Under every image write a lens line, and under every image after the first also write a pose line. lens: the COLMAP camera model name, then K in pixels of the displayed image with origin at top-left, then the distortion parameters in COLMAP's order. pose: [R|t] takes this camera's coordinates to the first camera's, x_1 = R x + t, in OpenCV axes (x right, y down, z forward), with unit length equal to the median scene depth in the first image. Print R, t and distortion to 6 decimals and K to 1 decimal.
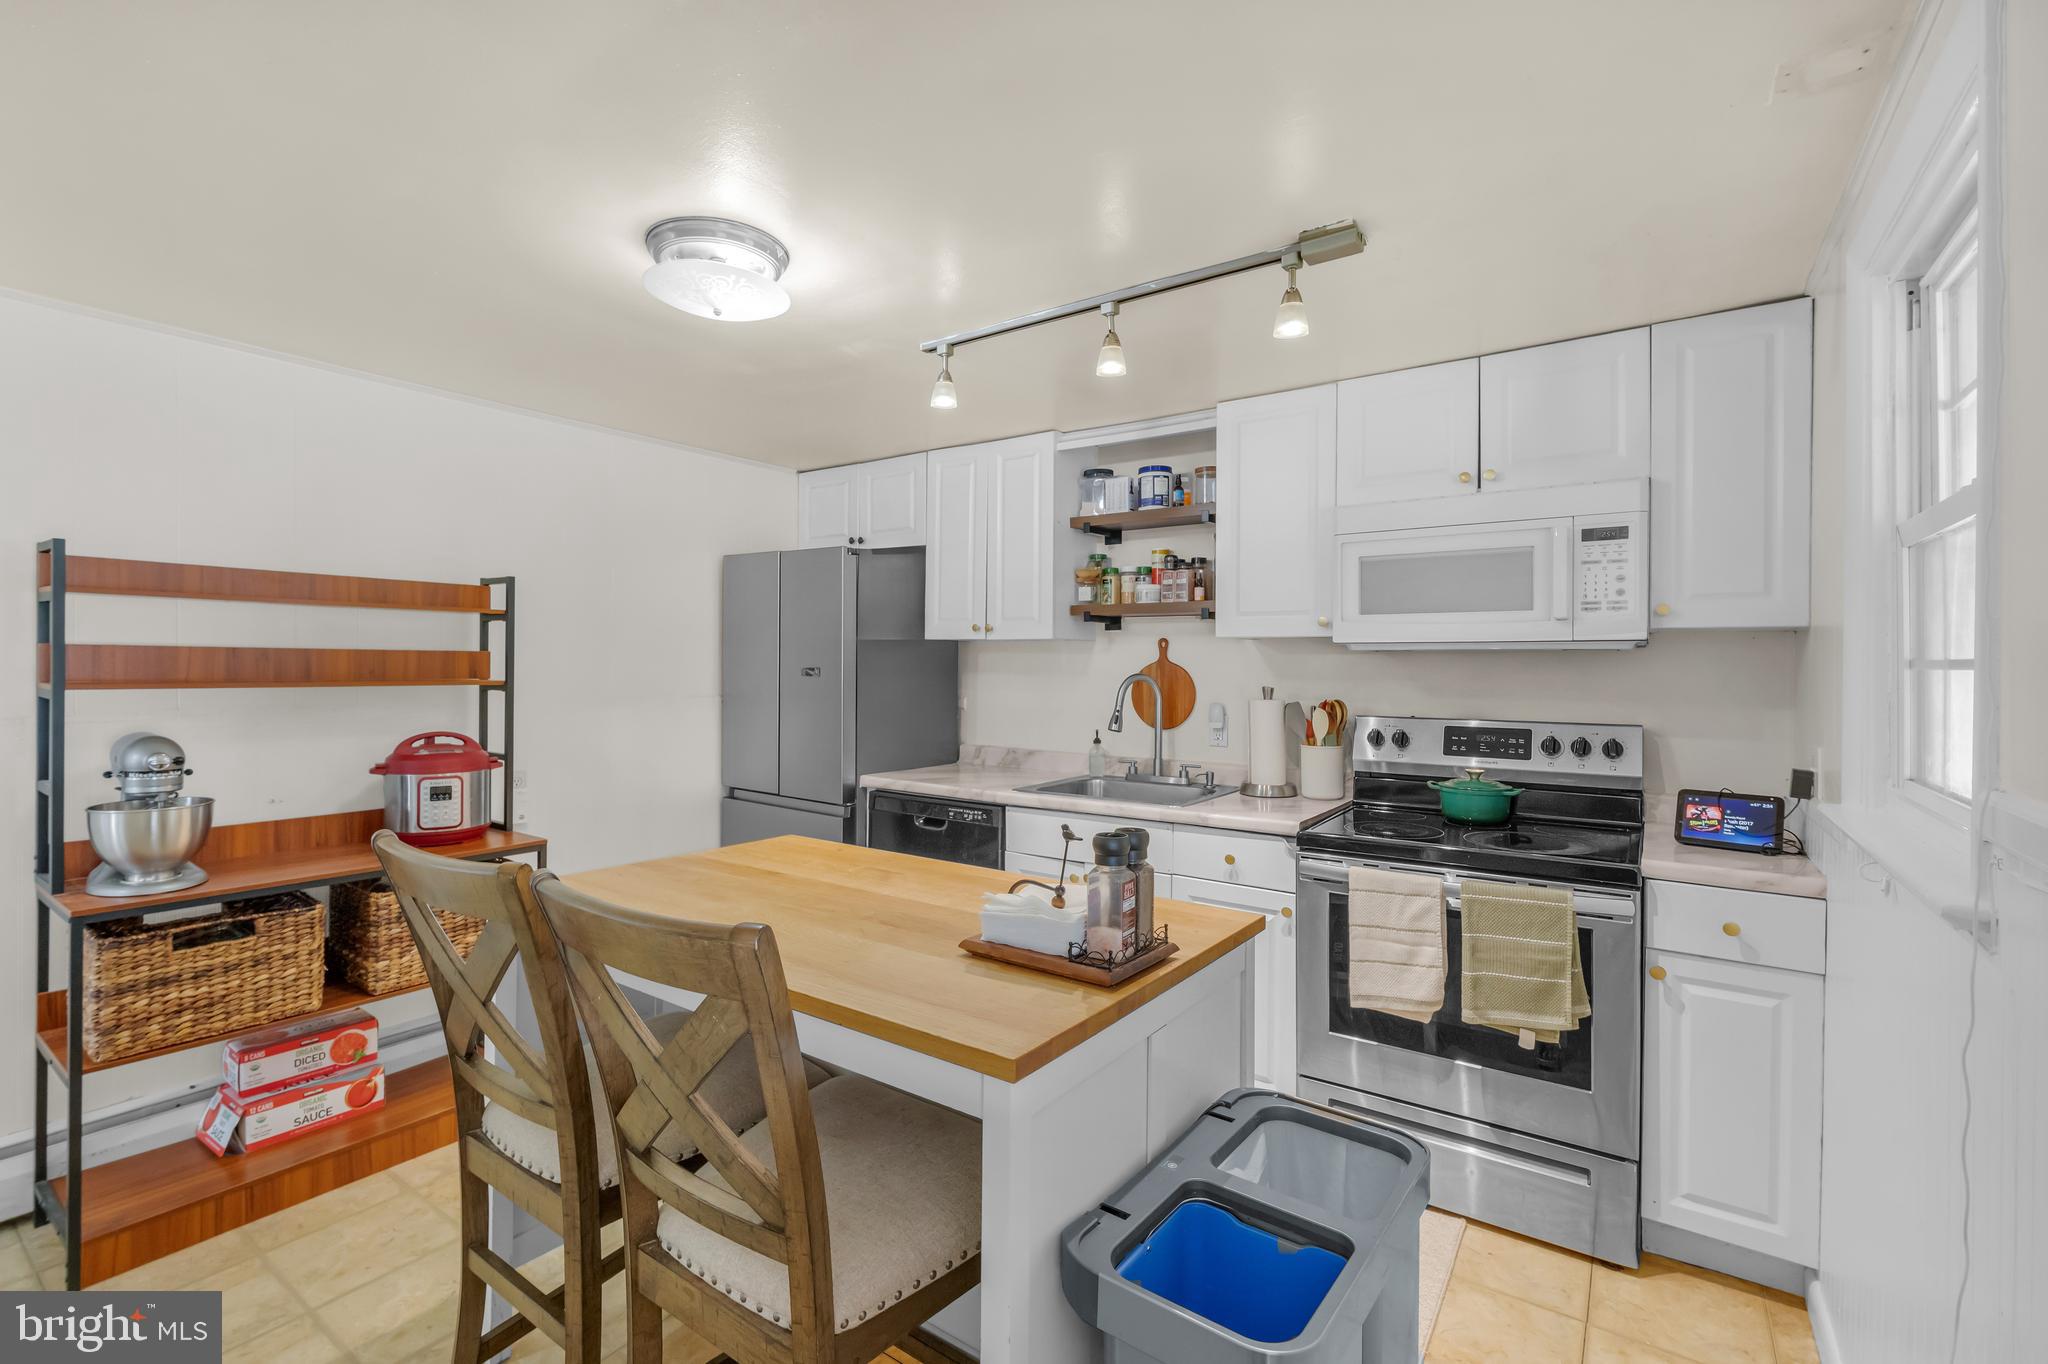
lens RADIAL K [[922.4, 0, 1007.0], [0, 922.4, 658.7], [0, 0, 1]] dist [0.000060, -0.000144]
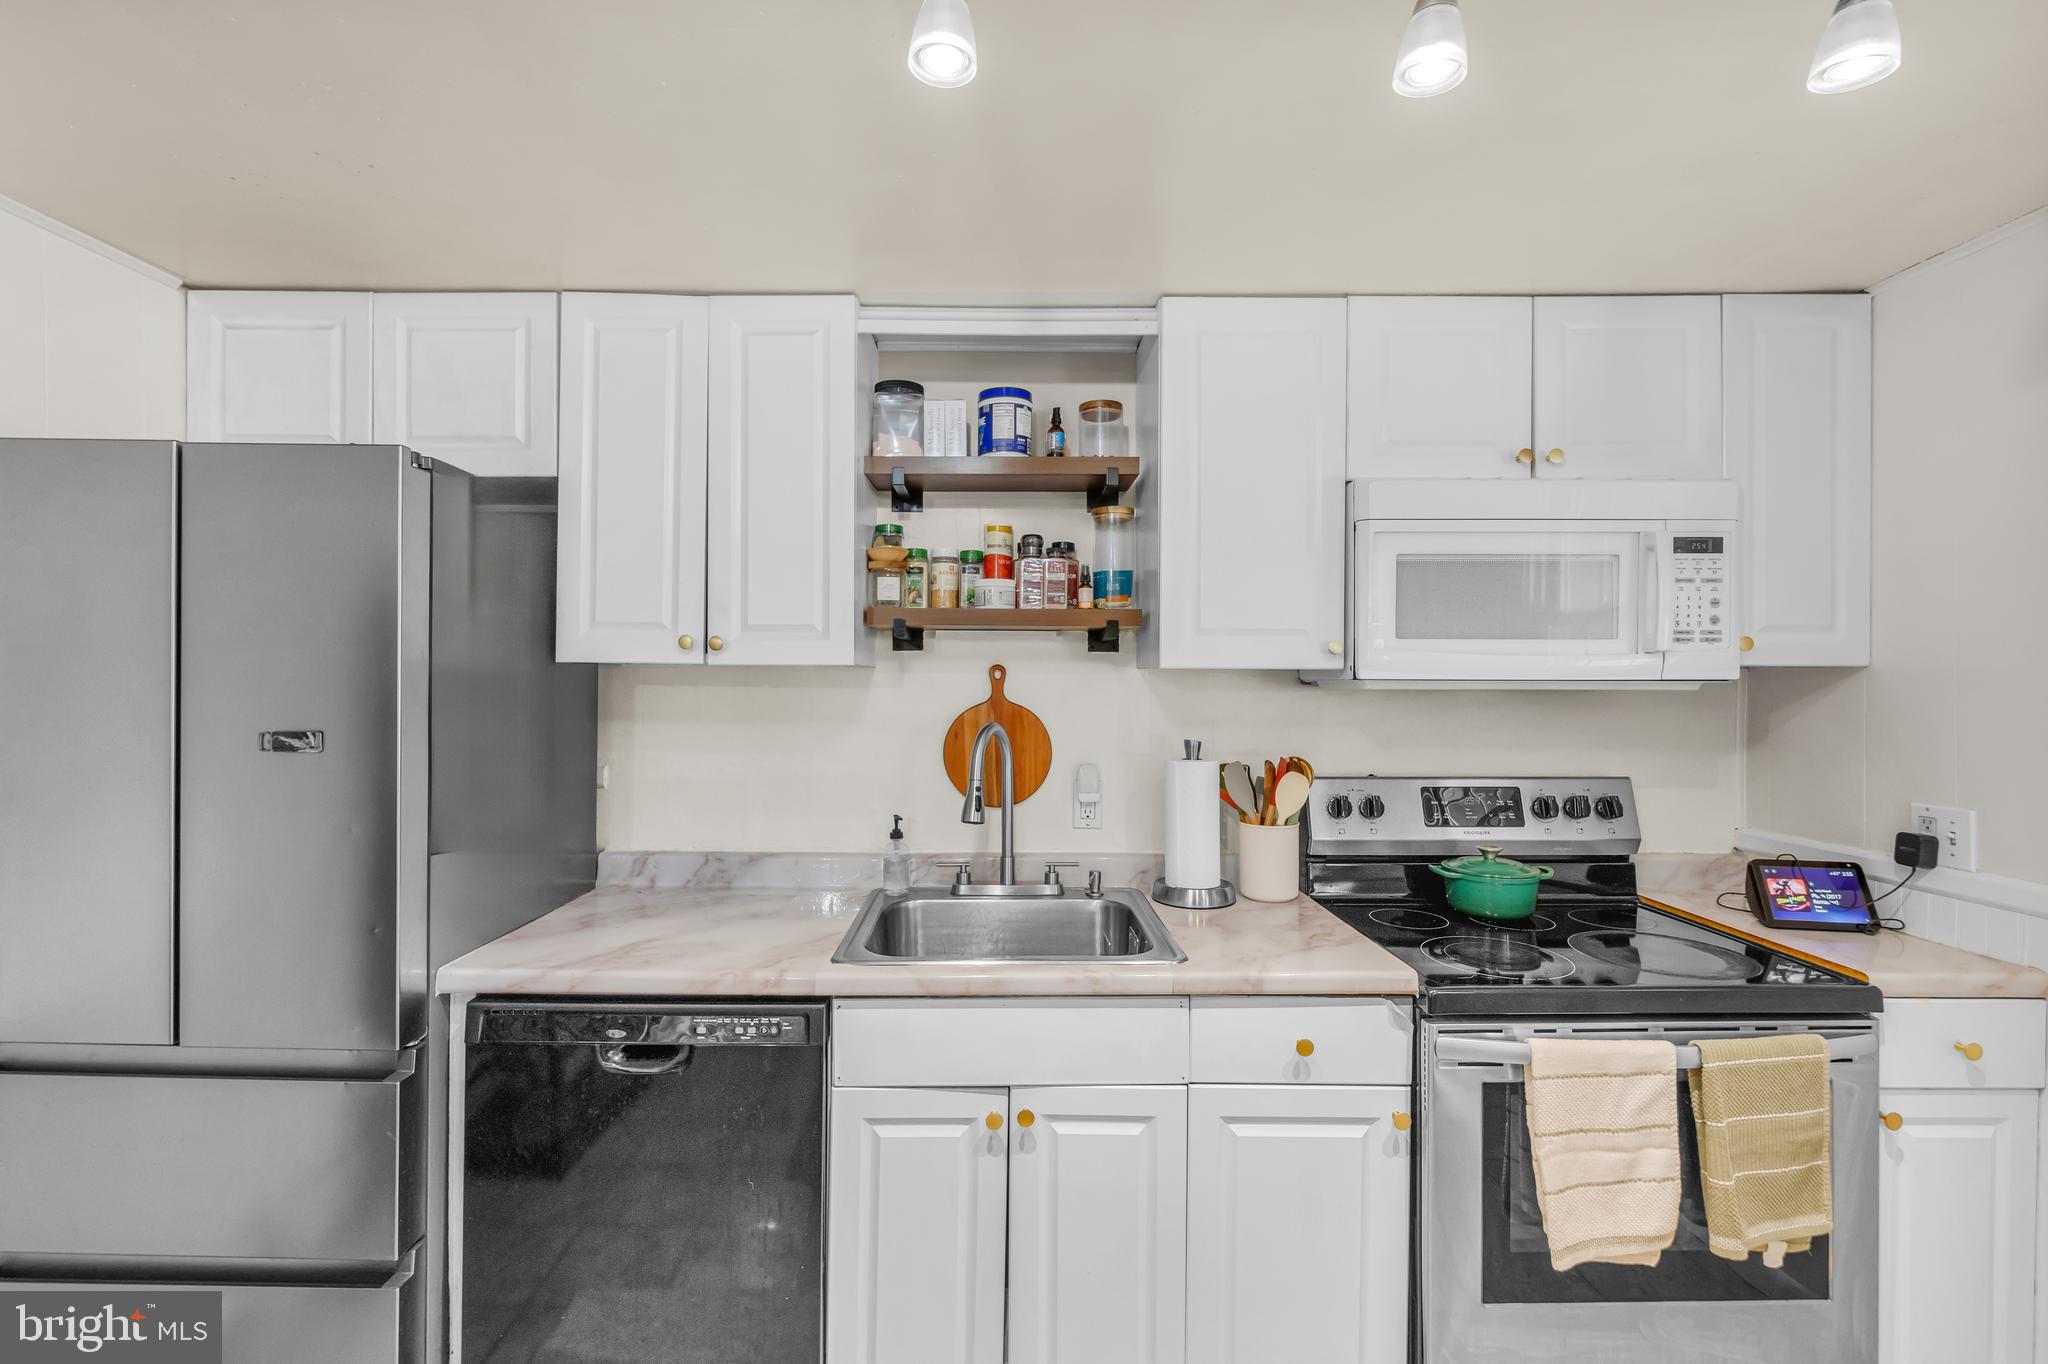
lens RADIAL K [[896.2, 0, 1002.0], [0, 896.2, 674.6], [0, 0, 1]] dist [-0.000972, -0.001454]
pose [[0.811637, -0.001919, 0.584160, -0.224426], [-0.001861, 0.999981, 0.005870, -0.022278], [-0.584160, -0.005852, 0.811618, 0.577376]]
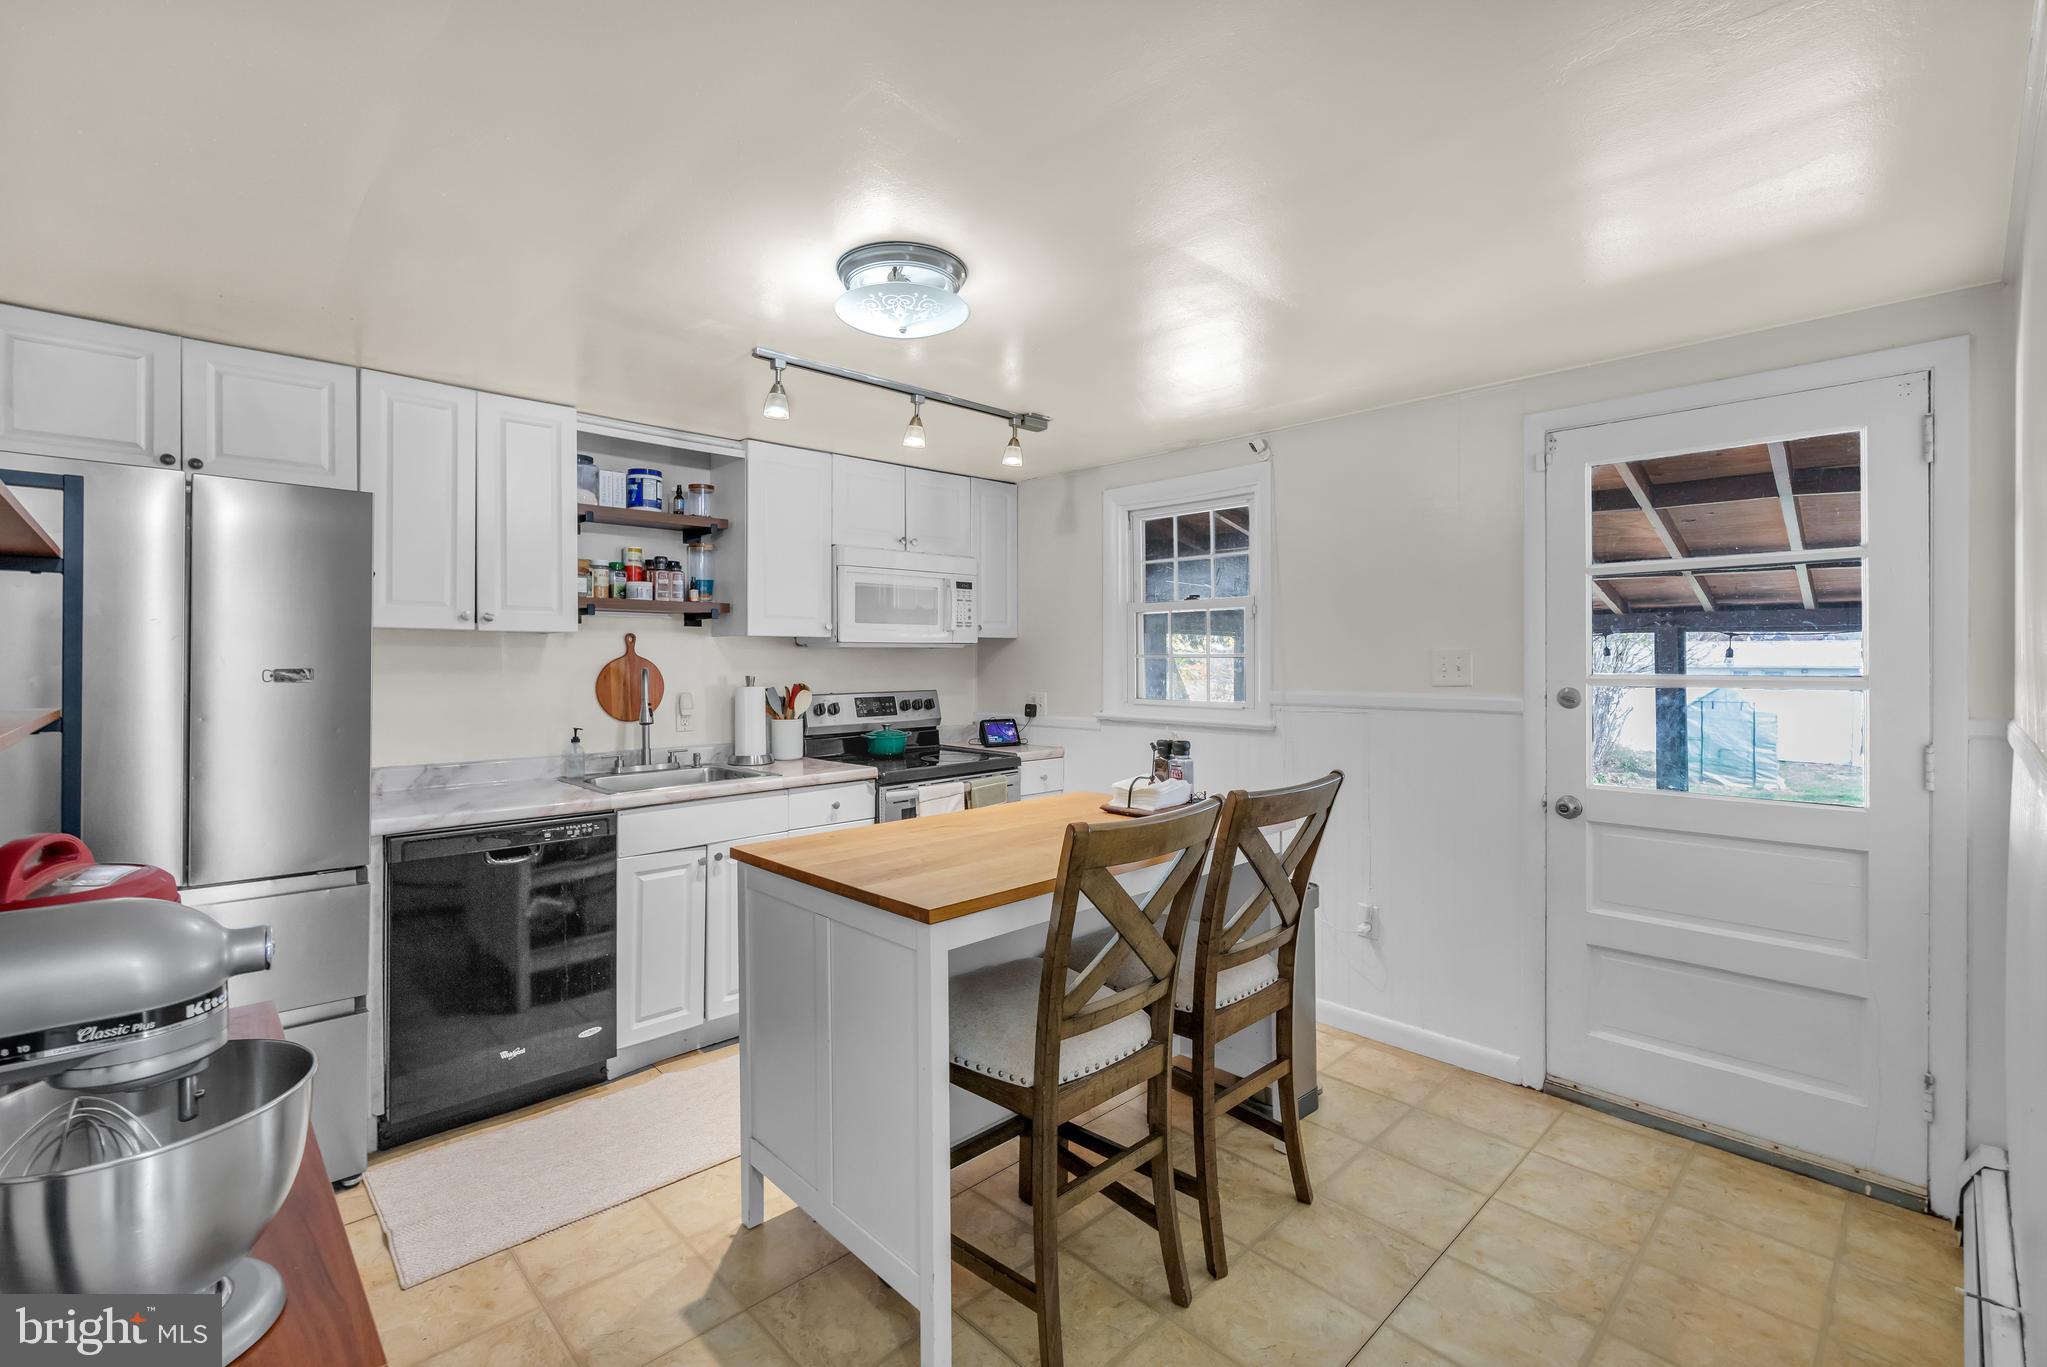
lens RADIAL K [[896.9, 0, 1013.5], [0, 896.9, 651.3], [0, 0, 1]] dist [0.000182, -0.000179]
pose [[0.178973, -0.001836, 0.983852, -0.873199], [-0.003088, 0.999992, 0.002428, -0.006911], [-0.983849, -0.003473, 0.178966, 0.462856]]
